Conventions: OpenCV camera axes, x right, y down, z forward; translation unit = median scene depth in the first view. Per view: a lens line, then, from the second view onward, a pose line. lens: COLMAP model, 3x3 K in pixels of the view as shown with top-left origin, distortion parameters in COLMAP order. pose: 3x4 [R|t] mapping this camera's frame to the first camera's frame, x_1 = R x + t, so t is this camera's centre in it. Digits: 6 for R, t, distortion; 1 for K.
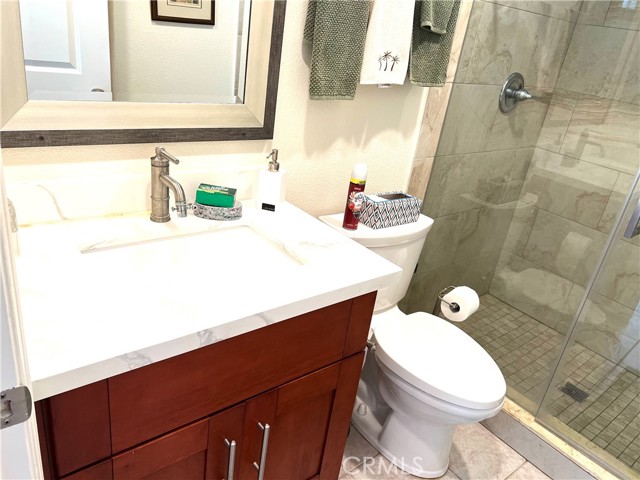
lens RADIAL K [[478.7, 0, 316.1], [0, 478.7, 241.7], [0, 0, 1]] dist [0.027428, -0.030778]
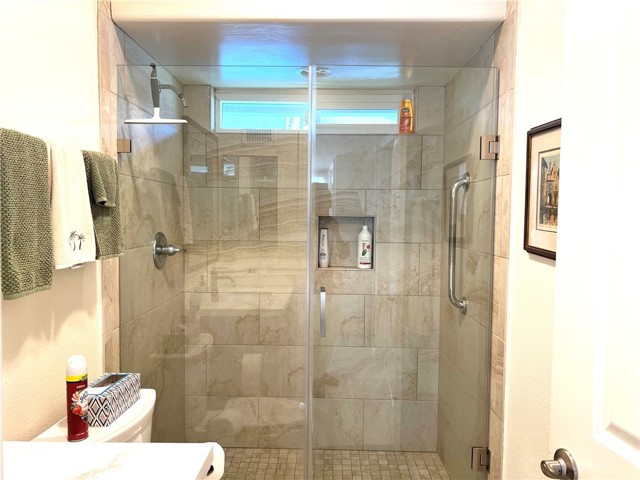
lens RADIAL K [[478.7, 0, 317.5], [0, 478.7, 244.0], [0, 0, 1]] dist [0.027428, -0.030778]
pose [[0.645512, -0.172611, 0.743989, -0.169779], [0.391182, 0.911374, -0.127958, -0.051668], [-0.655965, 0.373634, 0.655826, 0.071128]]
